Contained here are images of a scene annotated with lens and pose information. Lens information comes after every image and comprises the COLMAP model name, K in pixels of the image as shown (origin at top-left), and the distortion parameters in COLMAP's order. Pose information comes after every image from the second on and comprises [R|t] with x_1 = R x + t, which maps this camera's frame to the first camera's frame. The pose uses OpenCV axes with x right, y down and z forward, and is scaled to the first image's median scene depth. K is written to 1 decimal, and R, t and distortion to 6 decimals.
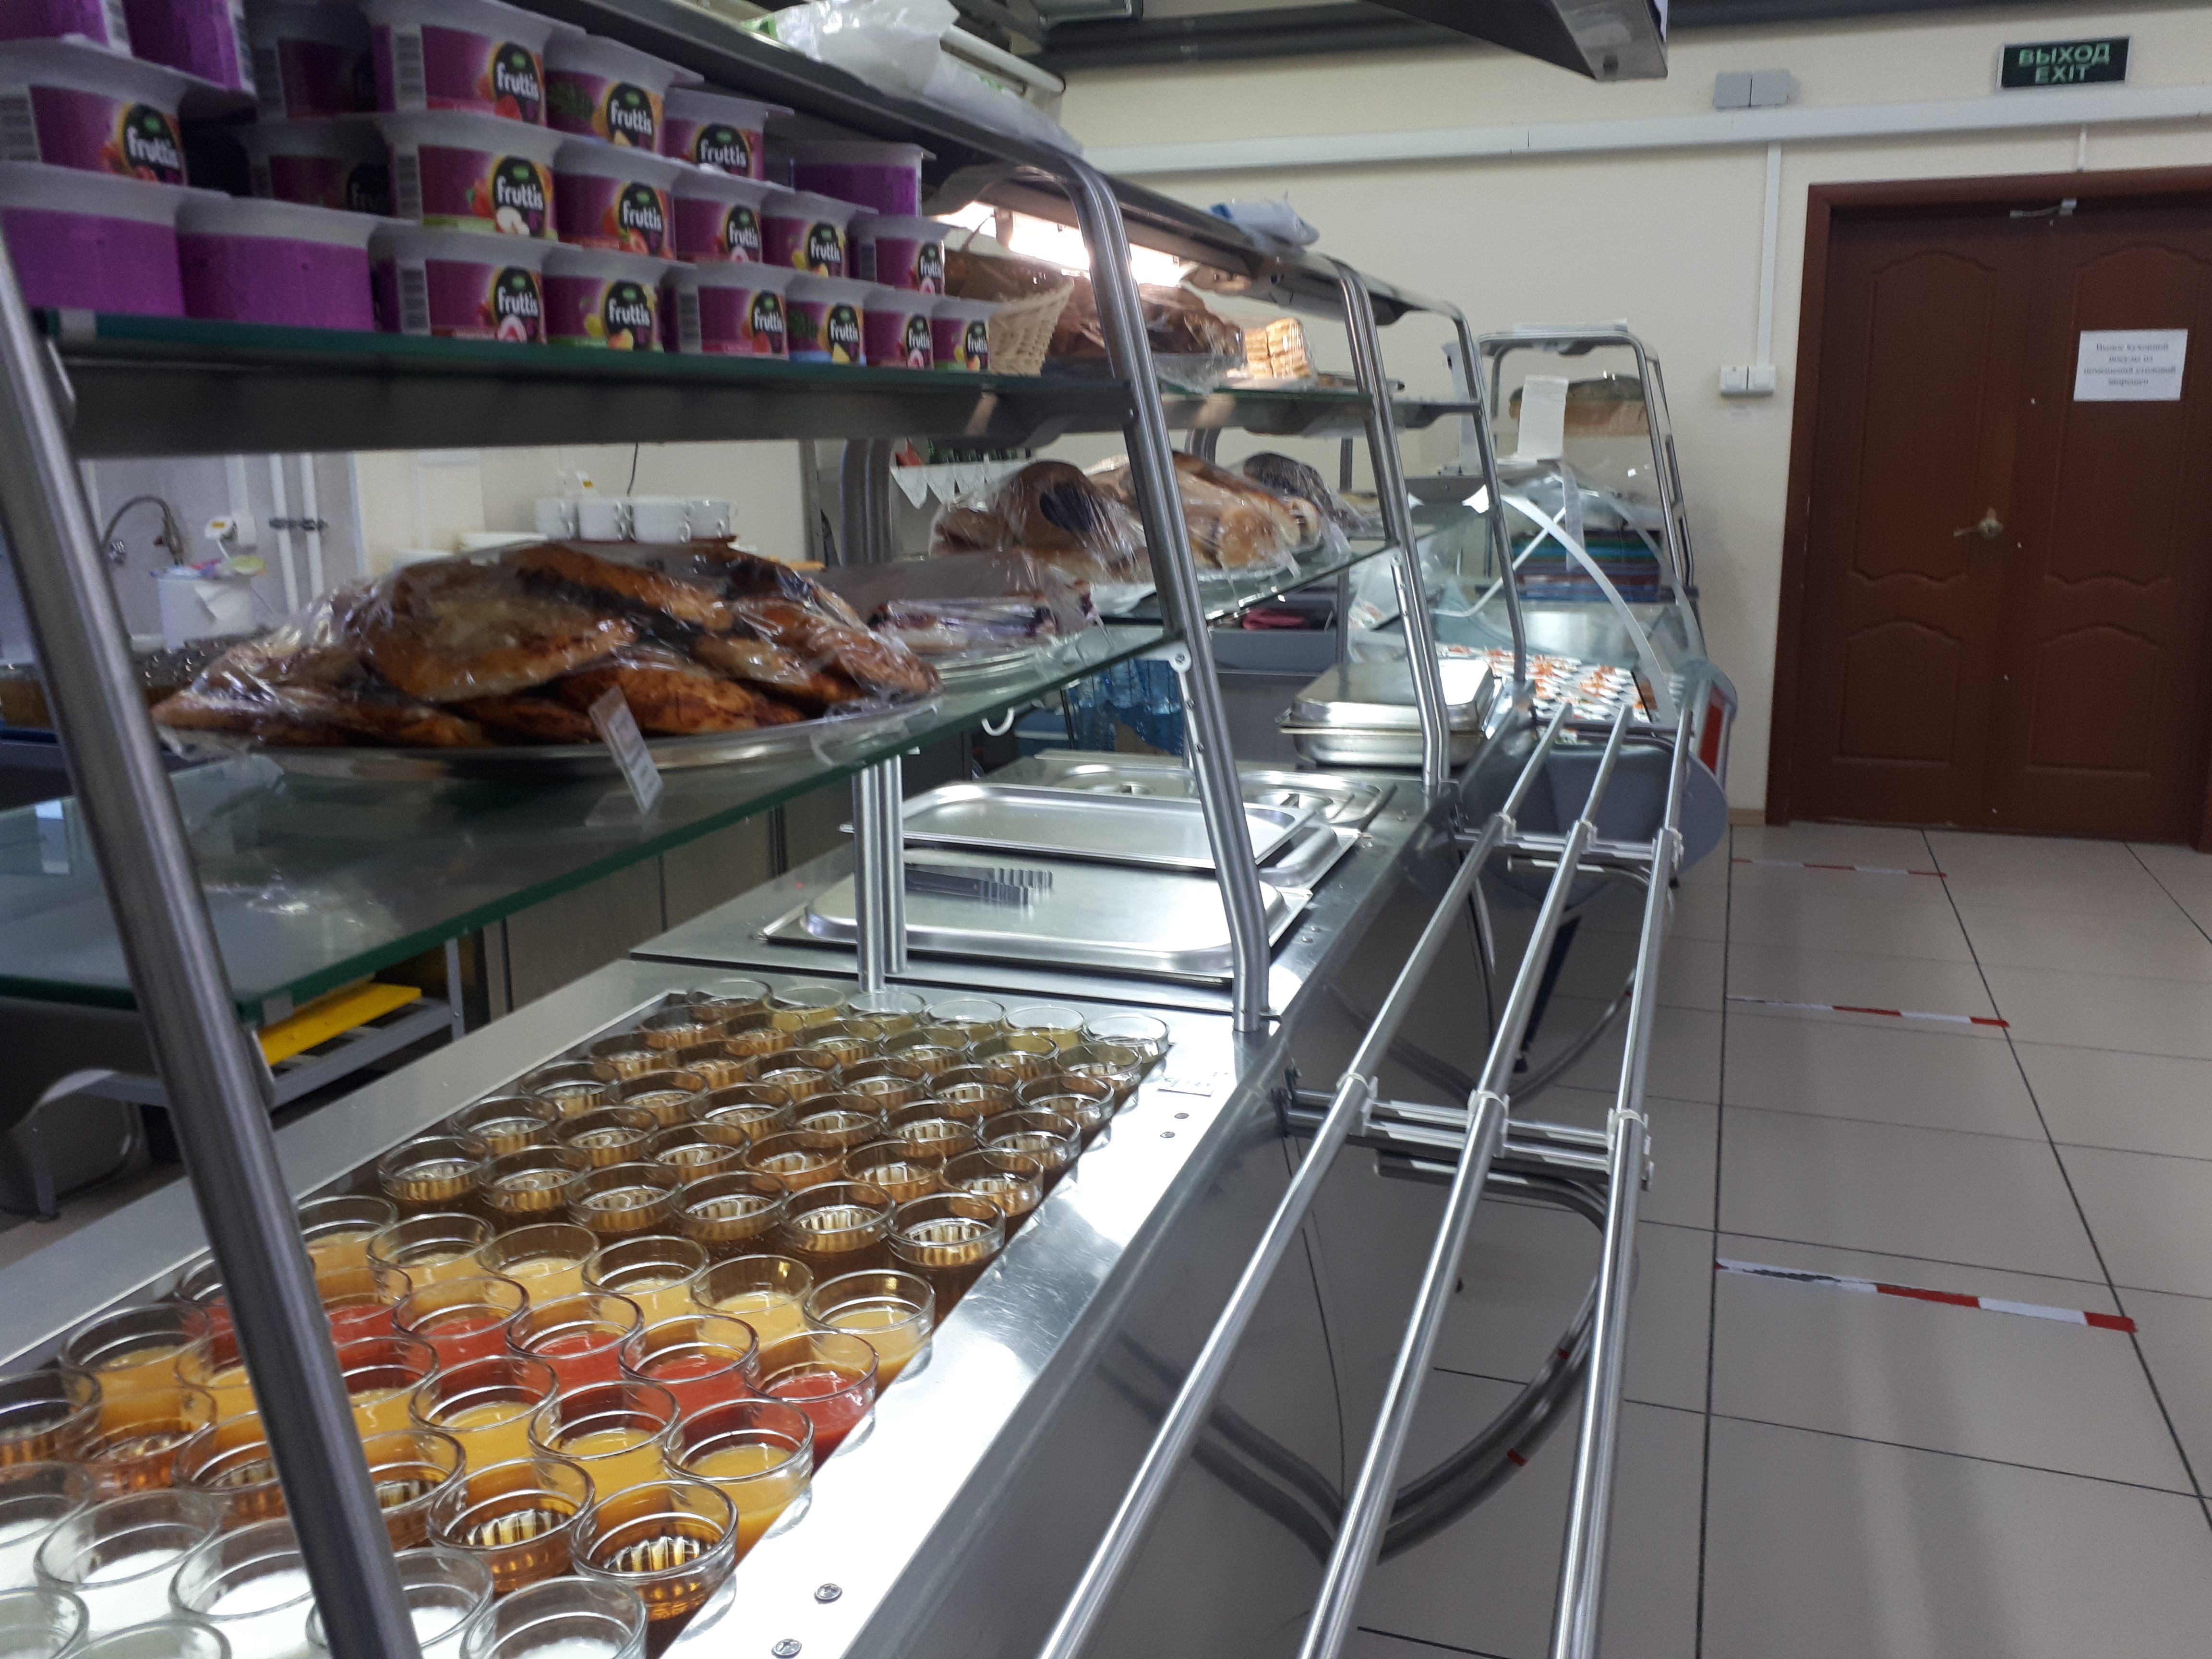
lens RADIAL K [[1751.3, 0, 1122.8], [0, 1751.3, 787.6], [0, 0, 1]] dist [0.104269, -0.150571]
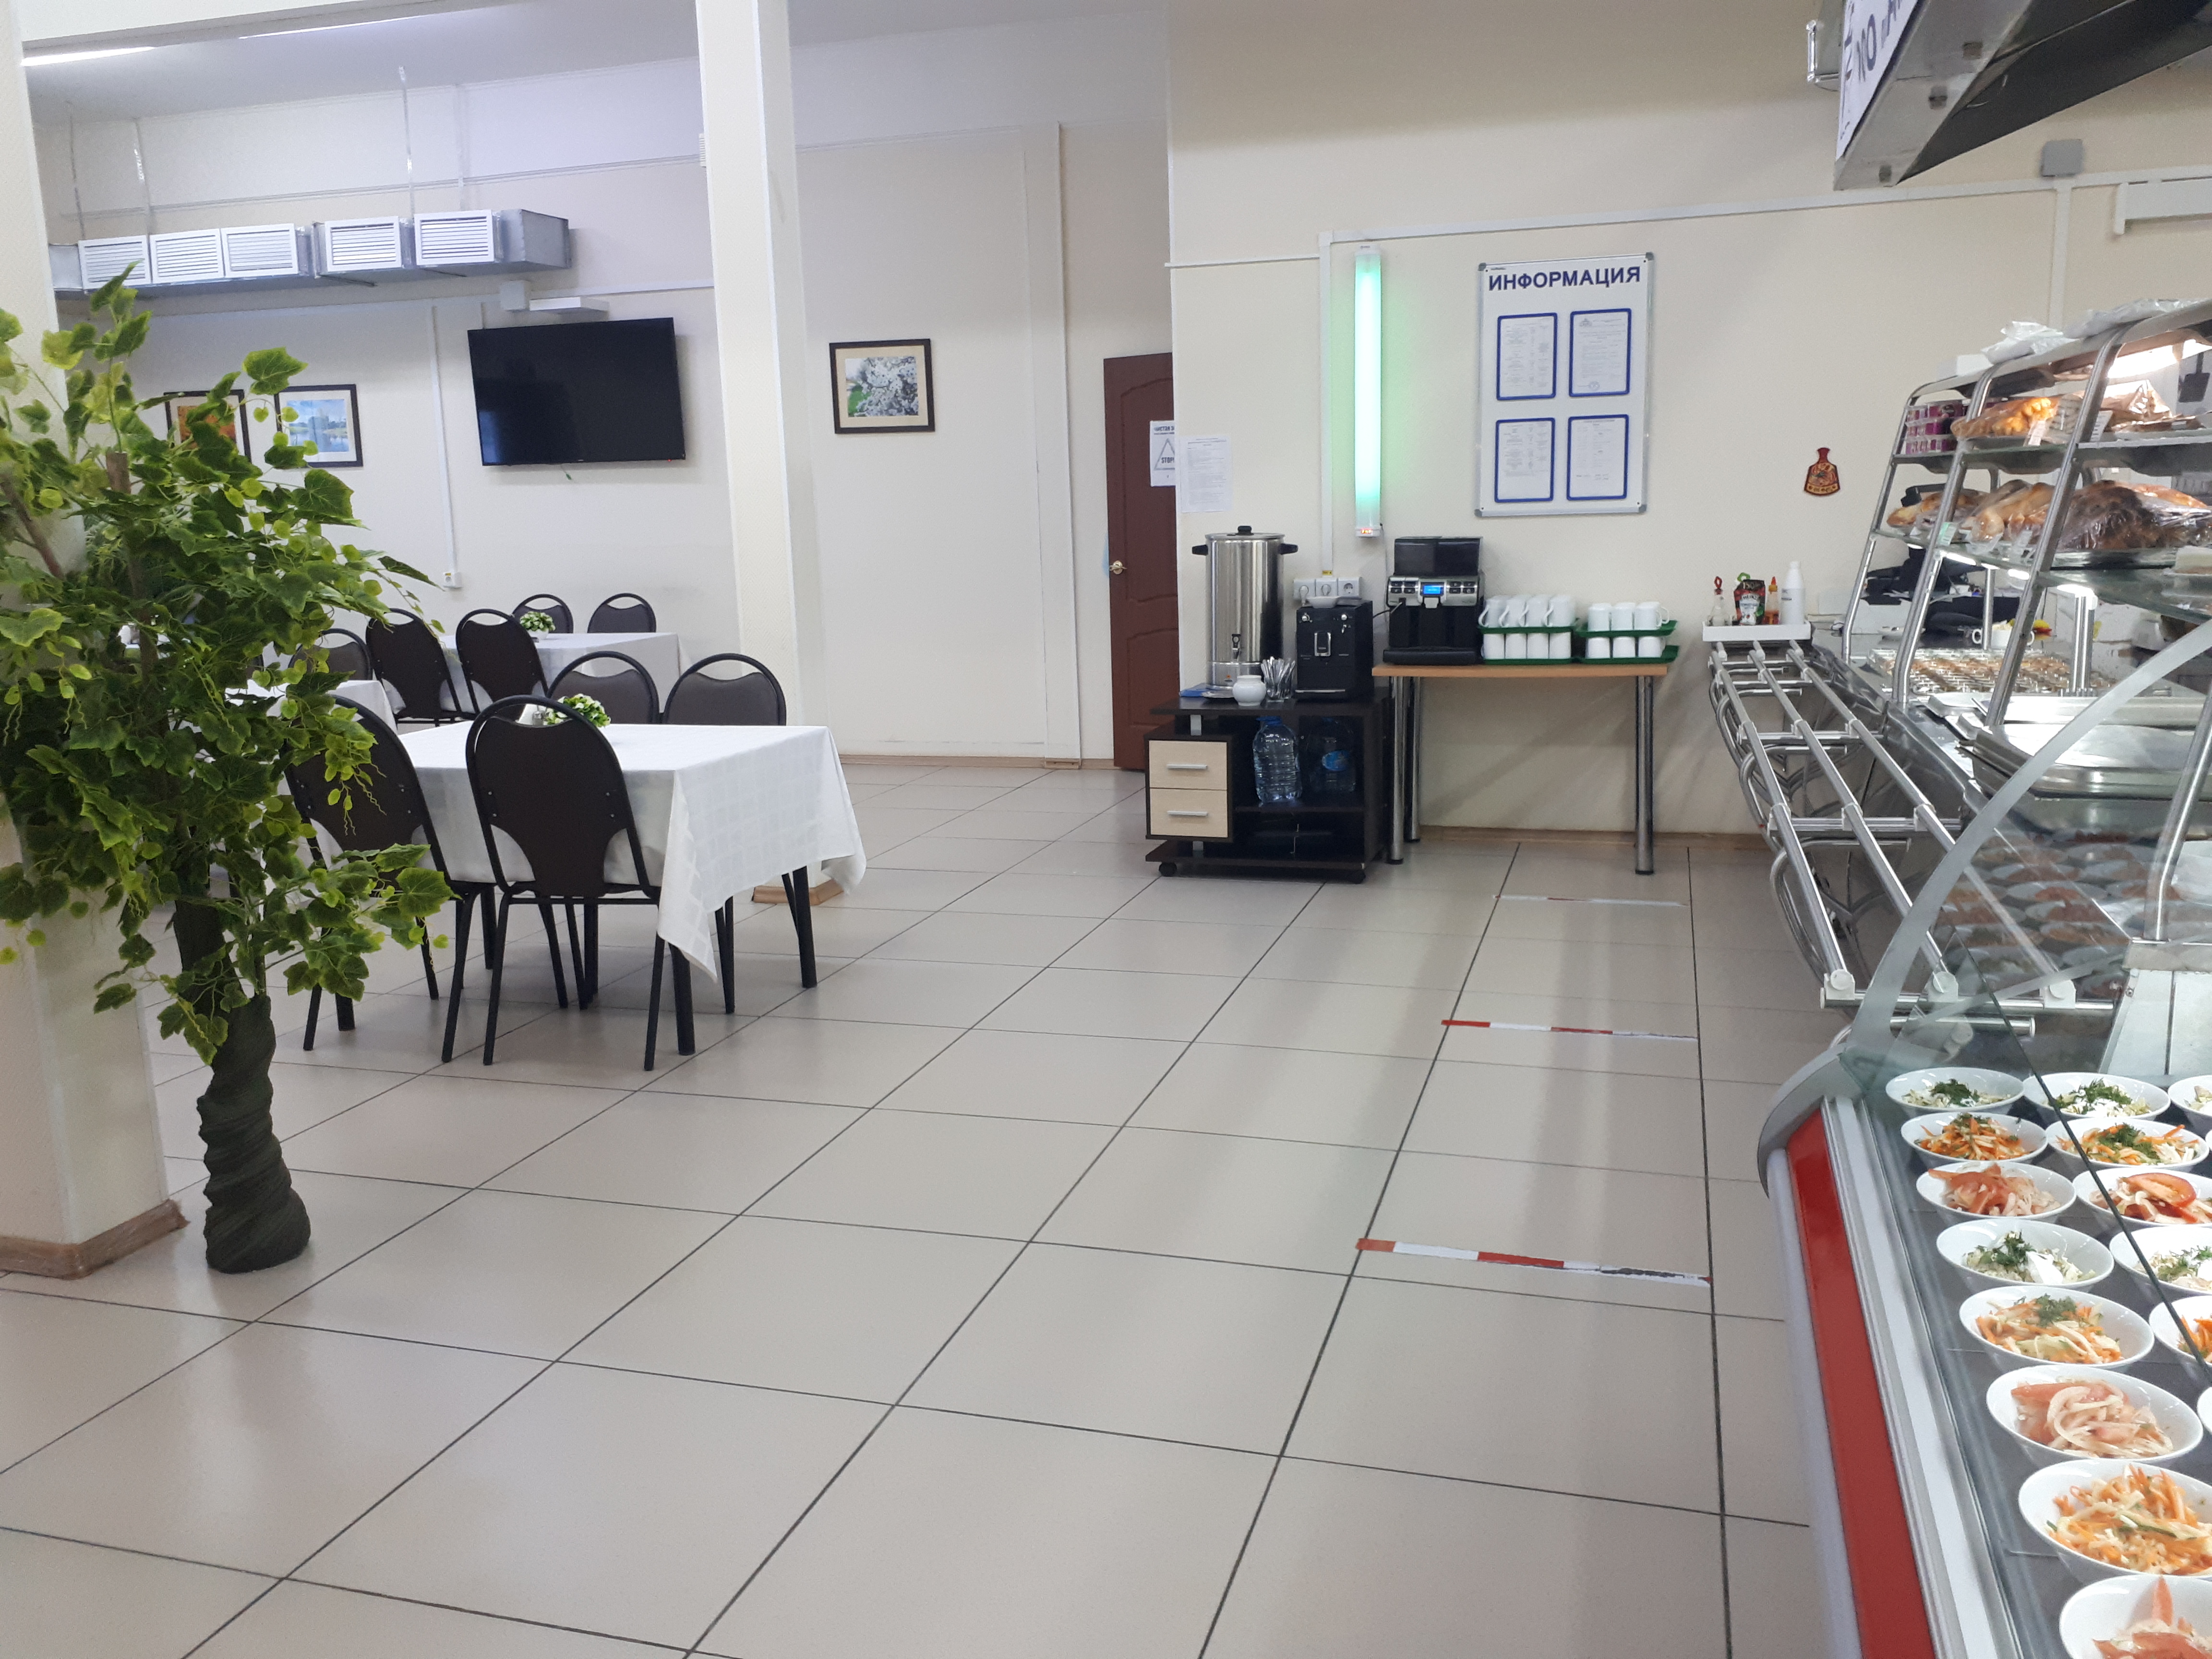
lens RADIAL K [[1754.9, 0, 1120.1], [0, 1754.9, 790.4], [0, 0, 1]] dist [0.032655, -0.058507]
pose [[-0.998986, 0.035089, -0.028209, 0.738349], [0.022177, 0.928786, 0.369953, -0.410363], [0.039181, 0.368952, -0.928622, 1.944478]]
